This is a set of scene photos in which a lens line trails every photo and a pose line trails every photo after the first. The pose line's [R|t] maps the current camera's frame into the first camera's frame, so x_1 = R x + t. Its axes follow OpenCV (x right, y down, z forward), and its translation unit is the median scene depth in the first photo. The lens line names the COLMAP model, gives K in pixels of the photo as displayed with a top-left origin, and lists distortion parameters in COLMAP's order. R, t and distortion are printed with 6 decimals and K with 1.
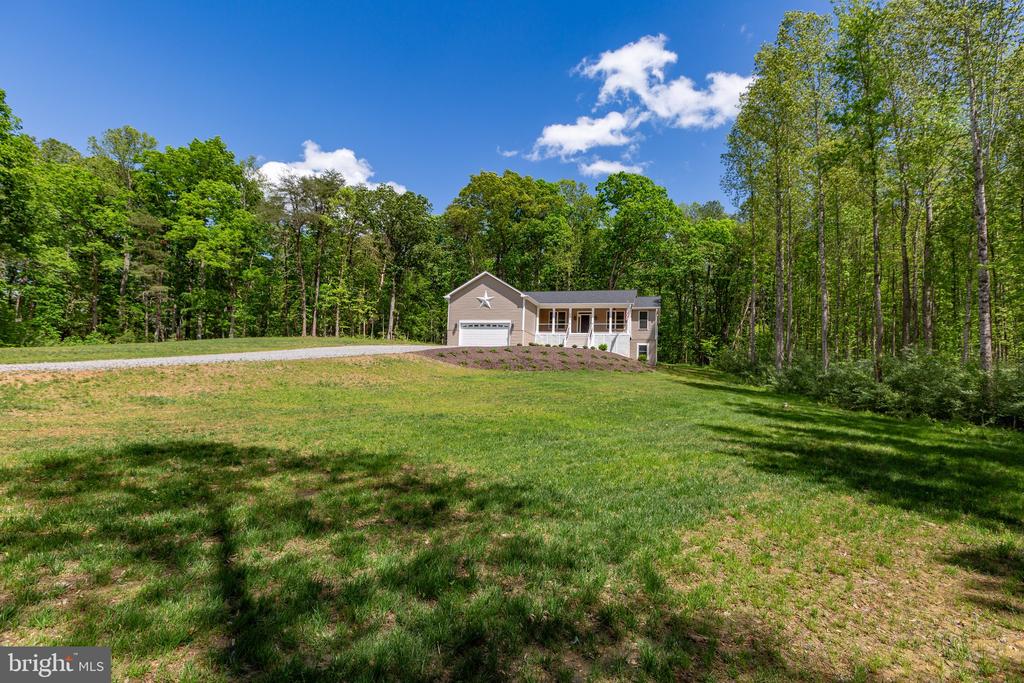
lens RADIAL K [[483.2, 0, 510.7], [0, 483.2, 326.6], [0, 0, 1]] dist [0.000196, -0.000004]
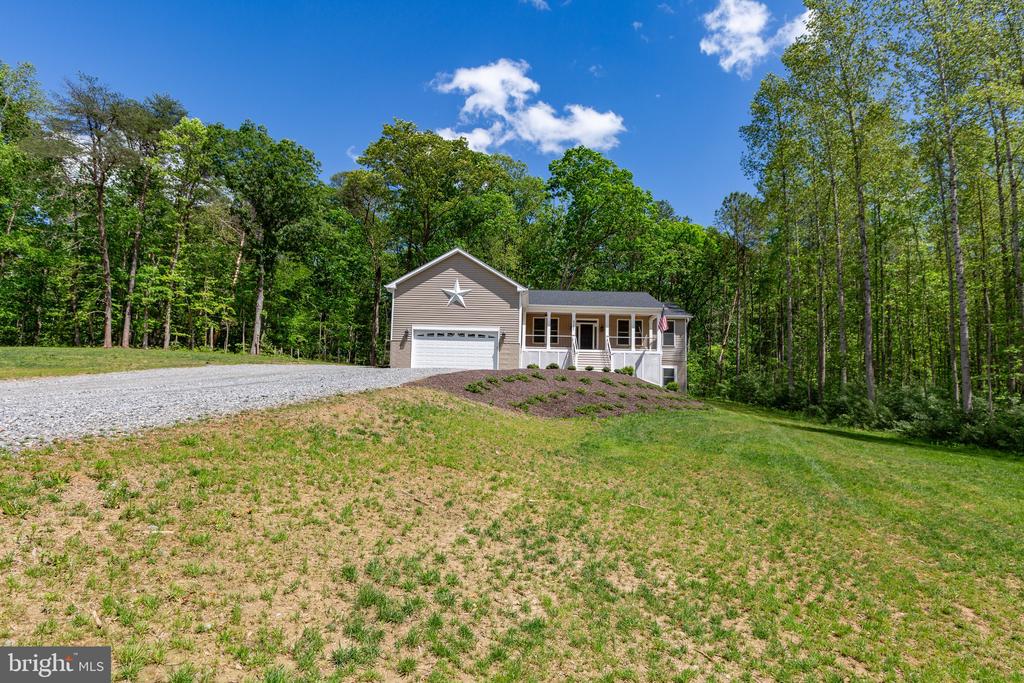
lens RADIAL K [[516.3, 0, 512.0], [0, 516.3, 341.5], [0, 0, 1]] dist [-0.001680, -0.000906]
pose [[0.962792, 0.023542, 0.269218, -0.154305], [-0.022552, 0.999723, -0.006767, 0.008925], [-0.269302, 0.000444, 0.963056, 0.322145]]
